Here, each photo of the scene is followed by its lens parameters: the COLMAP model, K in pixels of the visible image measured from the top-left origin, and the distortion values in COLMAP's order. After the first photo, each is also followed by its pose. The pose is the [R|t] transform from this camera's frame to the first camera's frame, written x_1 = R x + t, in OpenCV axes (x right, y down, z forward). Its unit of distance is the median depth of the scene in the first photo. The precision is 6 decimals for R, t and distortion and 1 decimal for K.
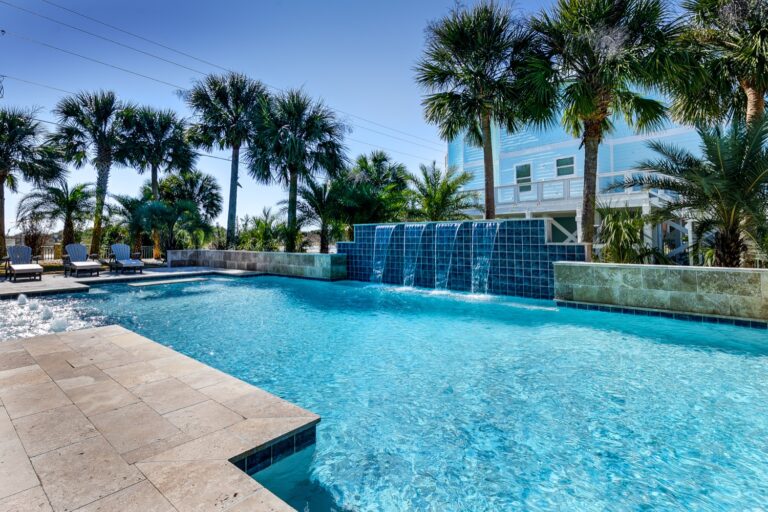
lens RADIAL K [[402.5, 0, 325.7], [0, 402.5, 236.1], [0, 0, 1]] dist [-0.000069, -0.000328]
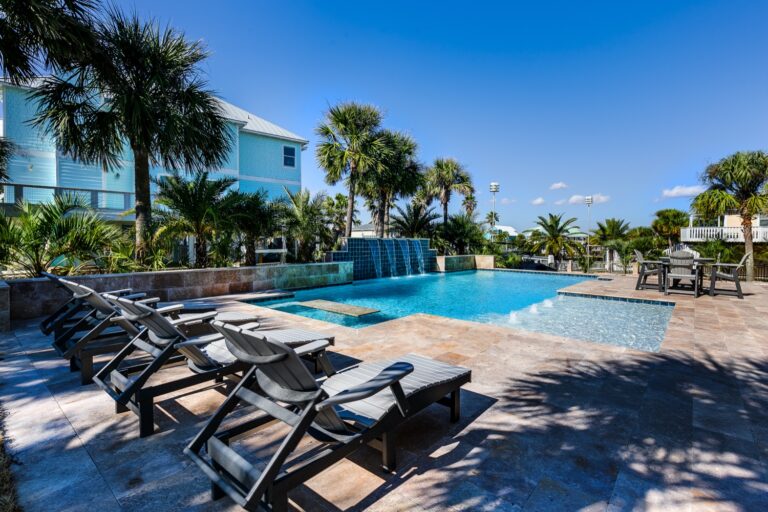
lens RADIAL K [[354.3, 0, 384.0], [0, 354.3, 256.0], [0, 0, 1]] dist [0.012943, -0.000518]
pose [[-0.075692, -0.043352, 0.996188, -0.690184], [-0.018642, 0.998941, 0.042056, -0.012590], [-0.996957, -0.015388, -0.076420, 0.632654]]
